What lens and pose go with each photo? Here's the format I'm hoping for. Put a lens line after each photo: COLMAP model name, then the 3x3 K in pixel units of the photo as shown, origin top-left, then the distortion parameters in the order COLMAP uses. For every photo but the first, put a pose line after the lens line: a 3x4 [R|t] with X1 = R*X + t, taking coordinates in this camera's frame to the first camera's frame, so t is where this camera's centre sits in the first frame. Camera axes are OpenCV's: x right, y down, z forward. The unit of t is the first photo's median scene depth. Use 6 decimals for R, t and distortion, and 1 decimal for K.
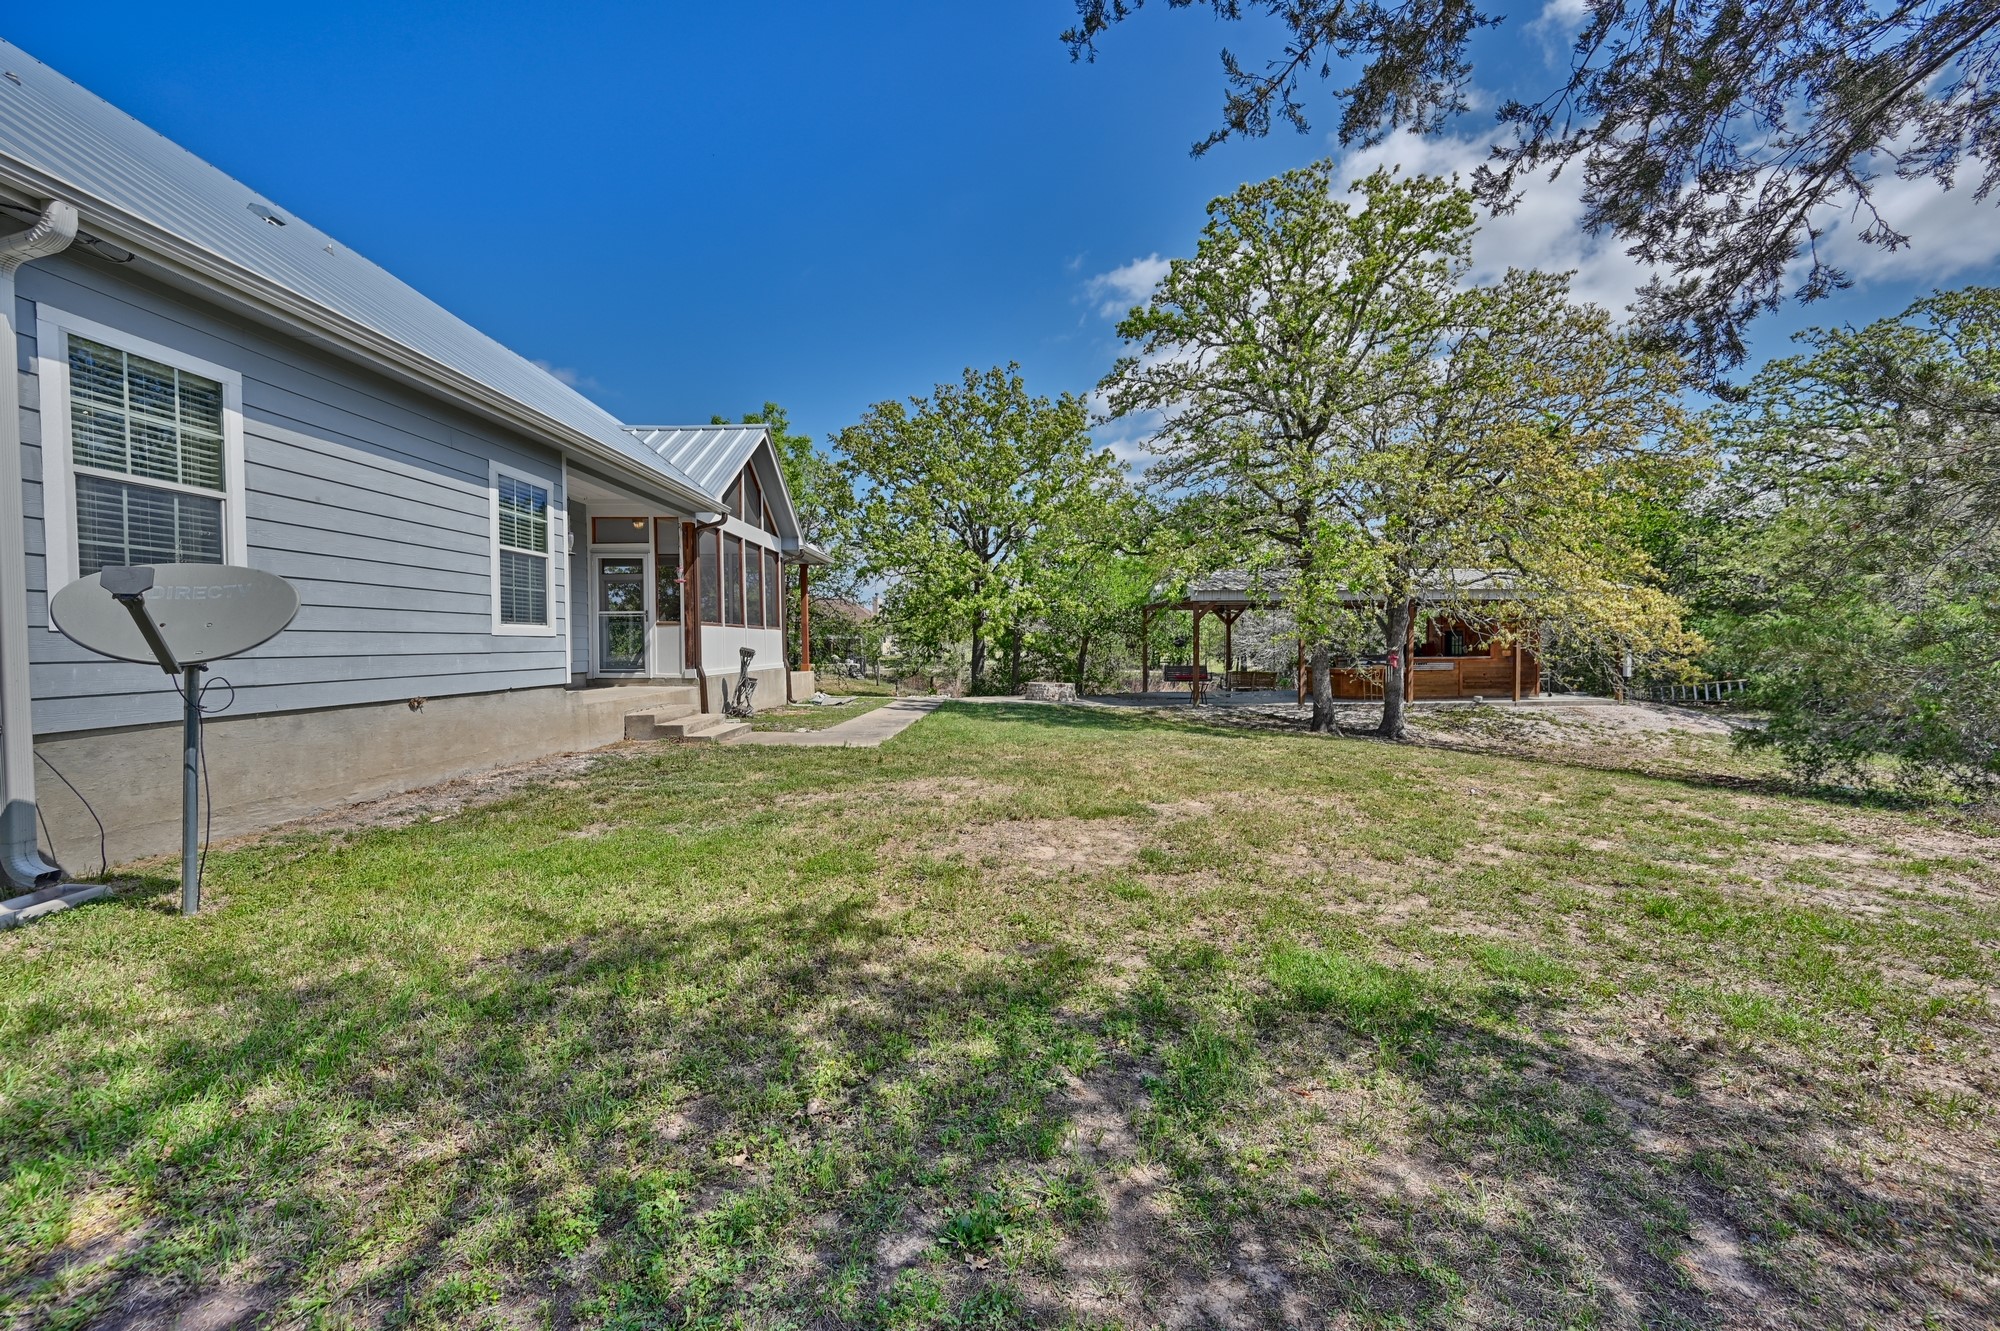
lens RADIAL K [[791.6, 0, 1005.2], [0, 791.6, 660.2], [0, 0, 1]] dist [0.001088, 0.000033]
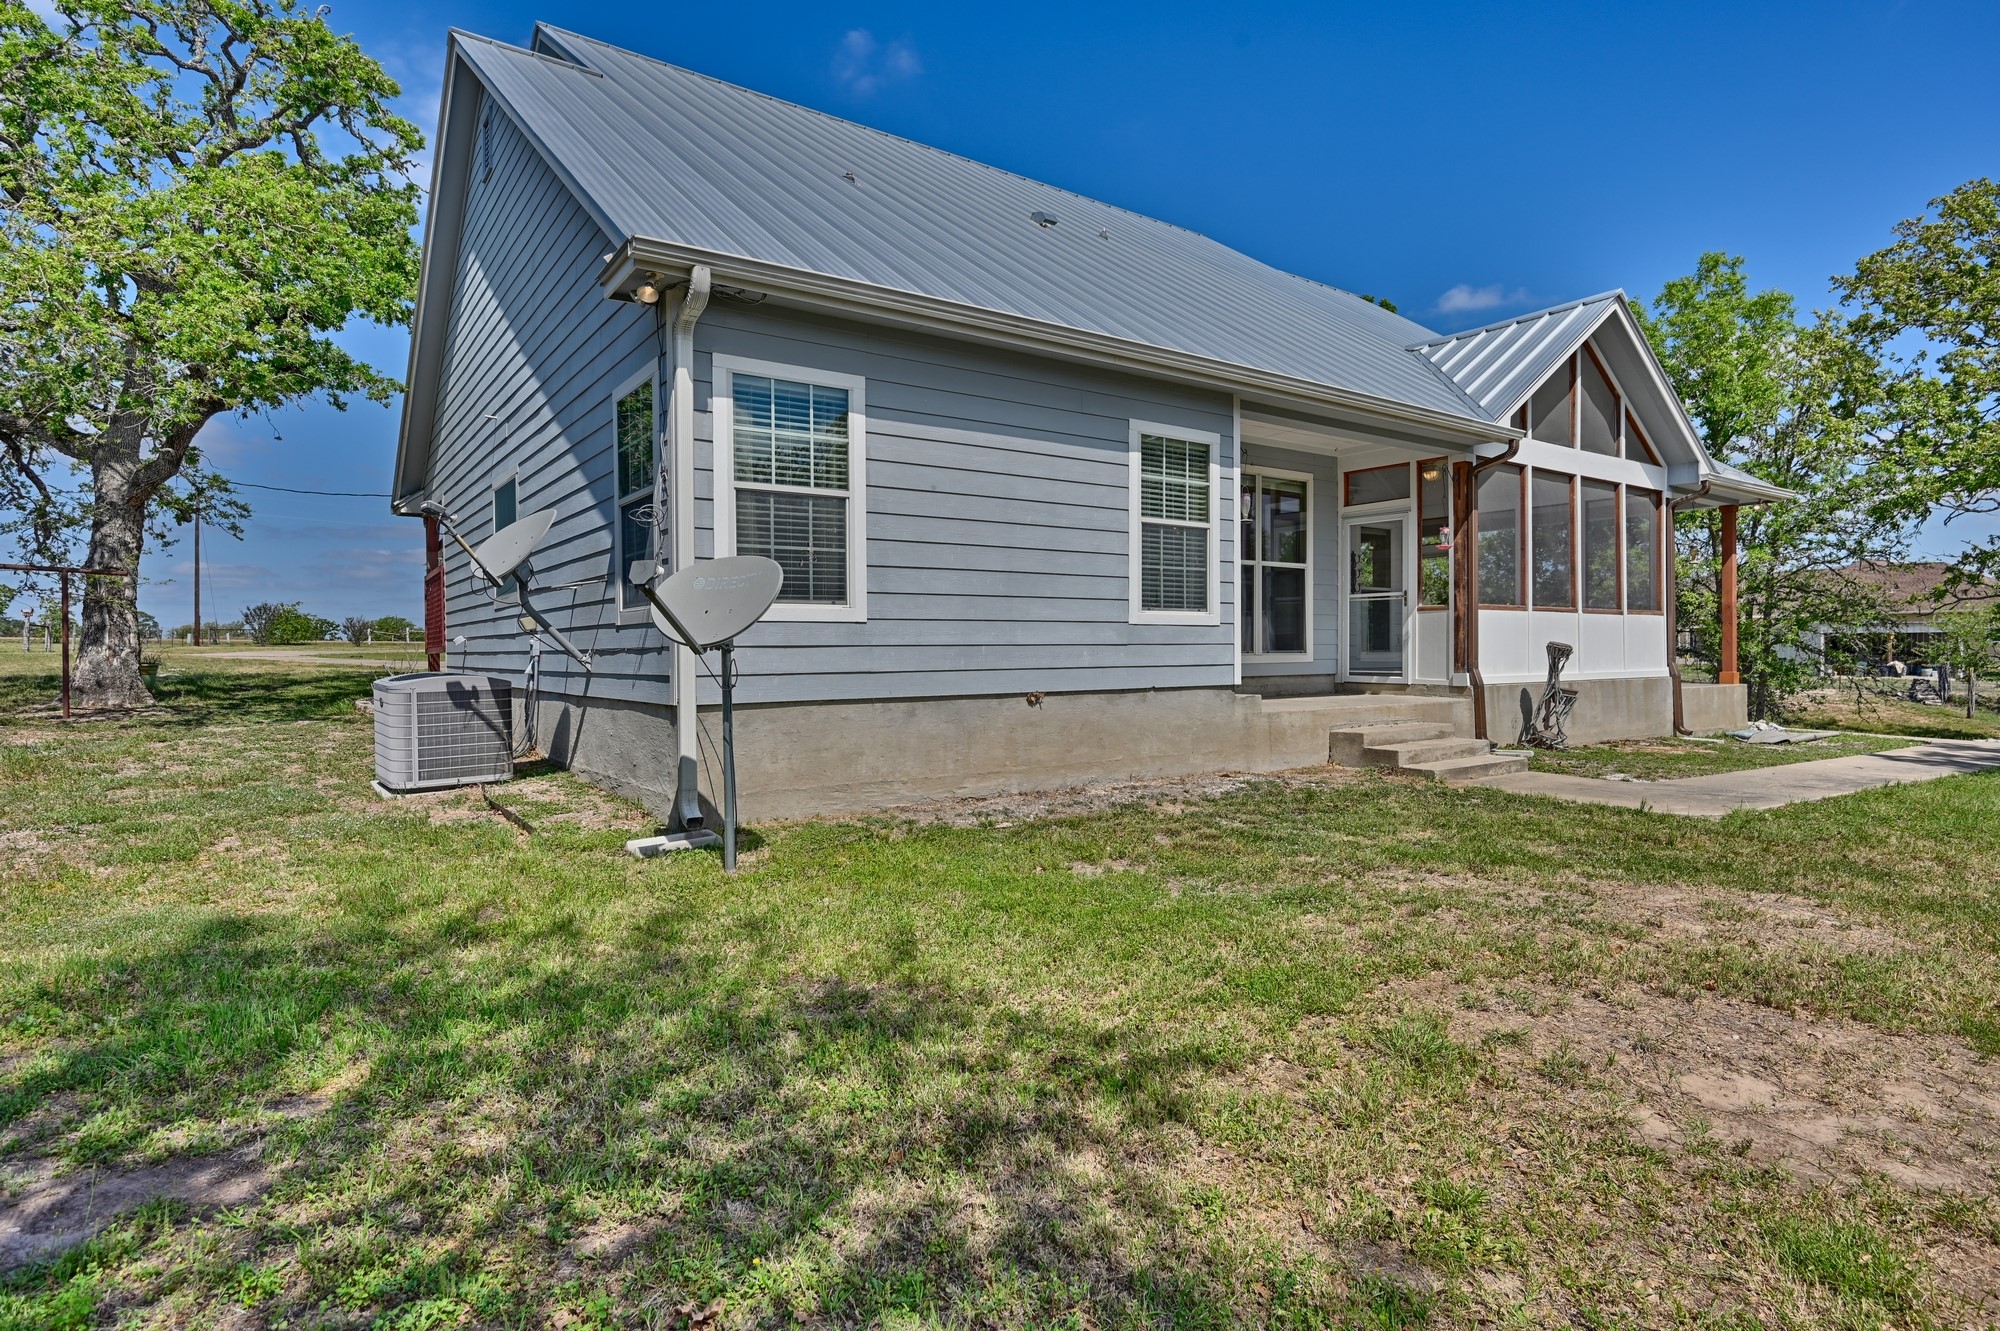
lens RADIAL K [[1052.4, 0, 1000.5], [0, 1052.4, 661.6], [0, 0, 1]] dist [-0.001865, -0.001664]
pose [[0.575093, 0.011916, -0.818002, 0.264567], [-0.015958, 0.999867, 0.003346, 0.009998], [0.817933, 0.011130, 0.575206, 0.307104]]
